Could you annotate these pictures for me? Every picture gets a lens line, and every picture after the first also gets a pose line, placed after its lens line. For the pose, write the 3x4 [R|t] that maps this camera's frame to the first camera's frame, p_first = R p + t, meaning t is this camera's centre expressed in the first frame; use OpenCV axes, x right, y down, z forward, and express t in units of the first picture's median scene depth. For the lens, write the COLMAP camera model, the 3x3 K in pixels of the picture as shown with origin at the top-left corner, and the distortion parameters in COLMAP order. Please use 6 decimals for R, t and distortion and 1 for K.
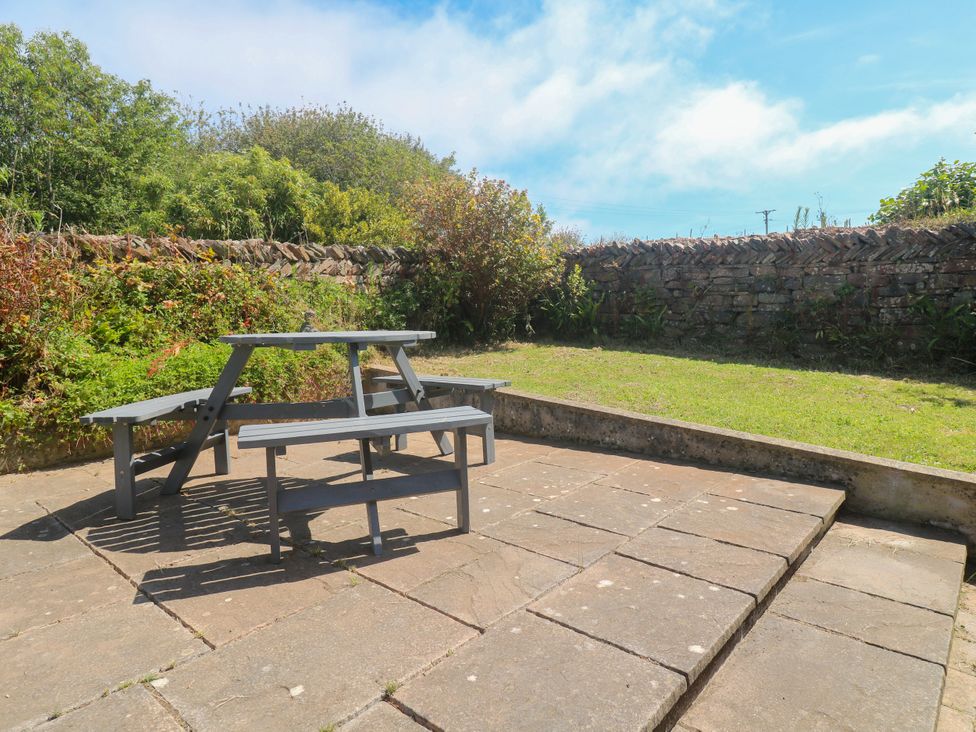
lens RADIAL K [[585.8, 0, 496.7], [0, 585.8, 355.8], [0, 0, 1]] dist [0.000818, -0.005318]
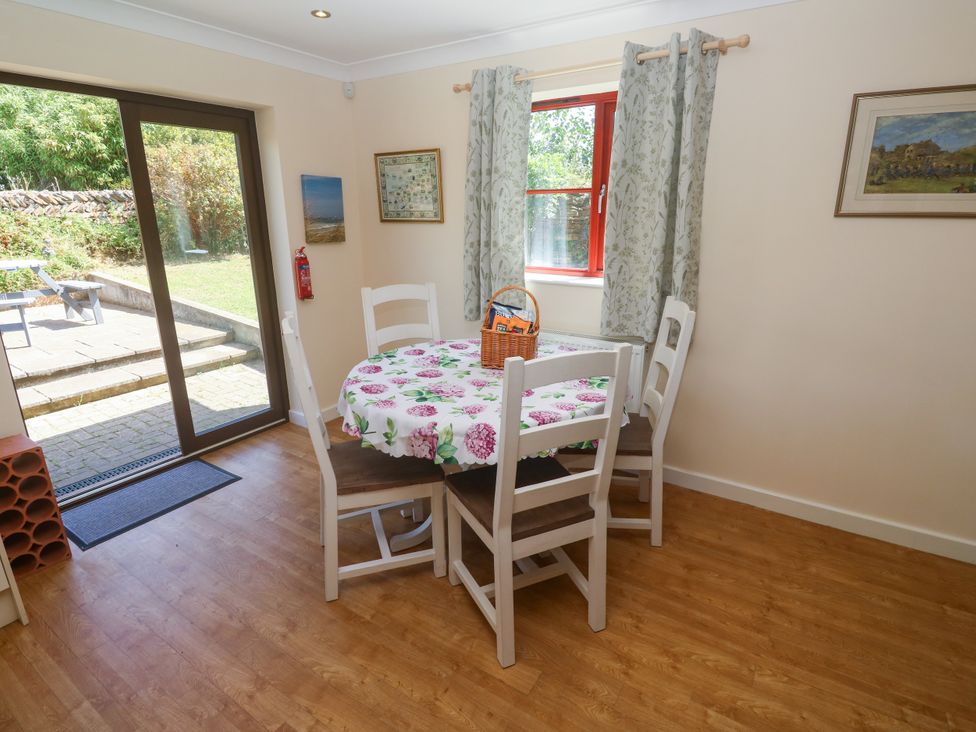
lens RADIAL K [[508.2, 0, 498.2], [0, 508.2, 354.5], [0, 0, 1]] dist [0.004908, -0.013913]
pose [[0.990075, -0.012348, 0.139995, 0.622994], [-0.016014, 0.979732, 0.199673, -0.052385], [-0.139623, -0.199933, 0.969810, -0.538073]]
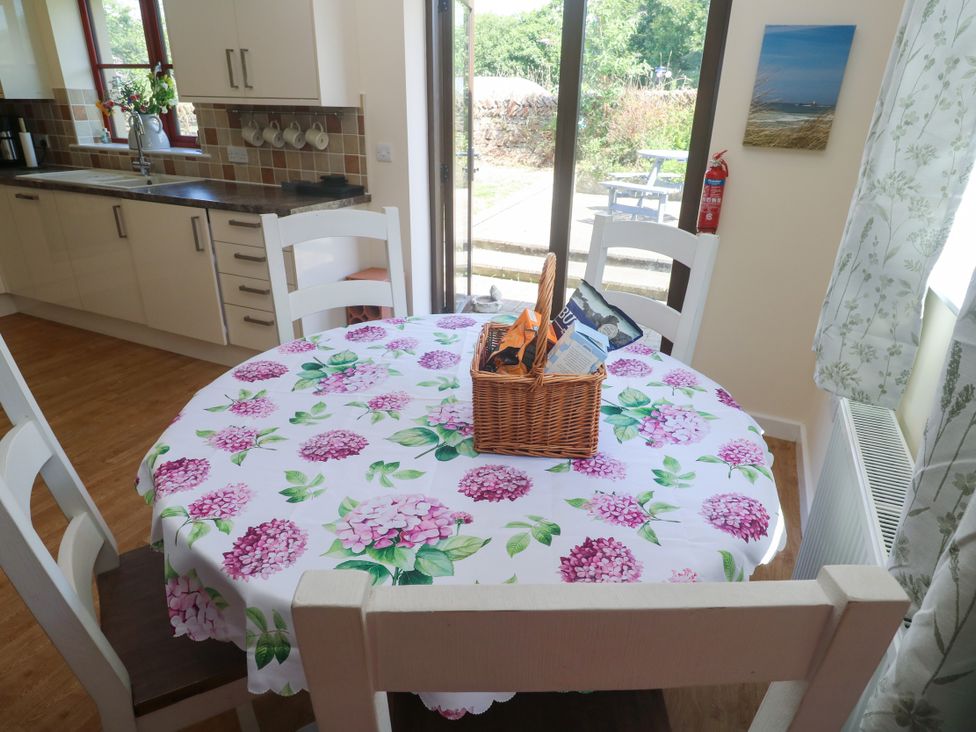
lens RADIAL K [[585.8, 0, 496.7], [0, 585.8, 355.8], [0, 0, 1]] dist [0.000818, -0.005318]
pose [[0.285754, 0.406349, -0.867885, 0.863860], [-0.103514, 0.913438, 0.393594, -0.066556], [0.952696, -0.022633, 0.303082, -0.203513]]
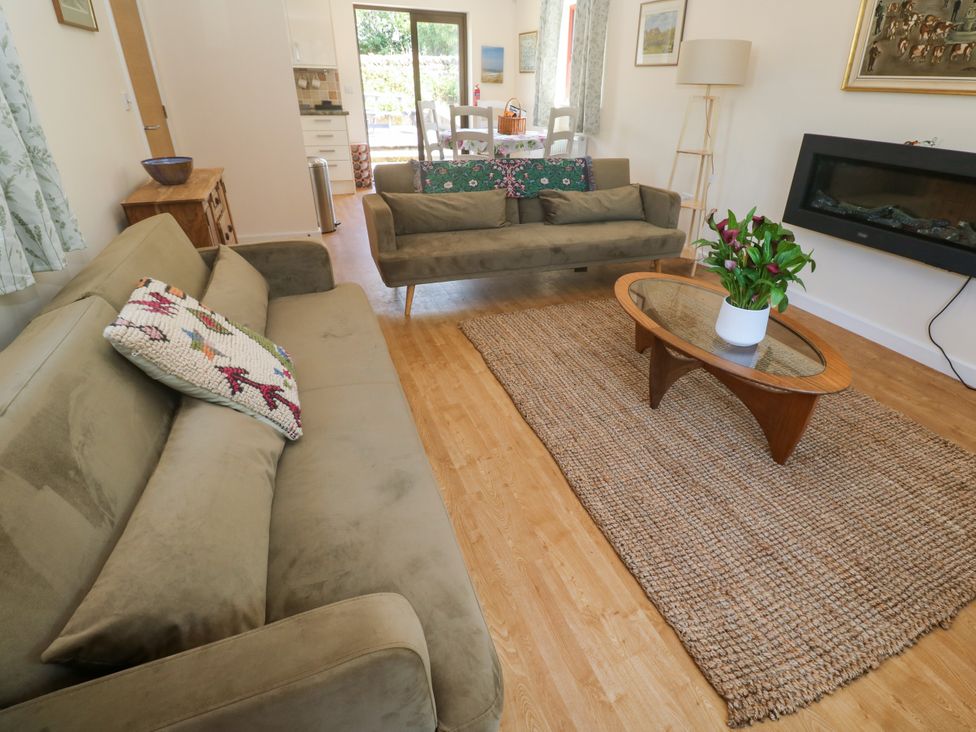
lens RADIAL K [[495.7, 0, 521.5], [0, 495.7, 349.5], [0, 0, 1]] dist [0.000515, -0.012942]
pose [[0.892882, 0.261581, -0.366522, 1.178922], [-0.088065, 0.899688, 0.427558, 0.002836], [0.441596, -0.349481, 0.826351, -1.074116]]
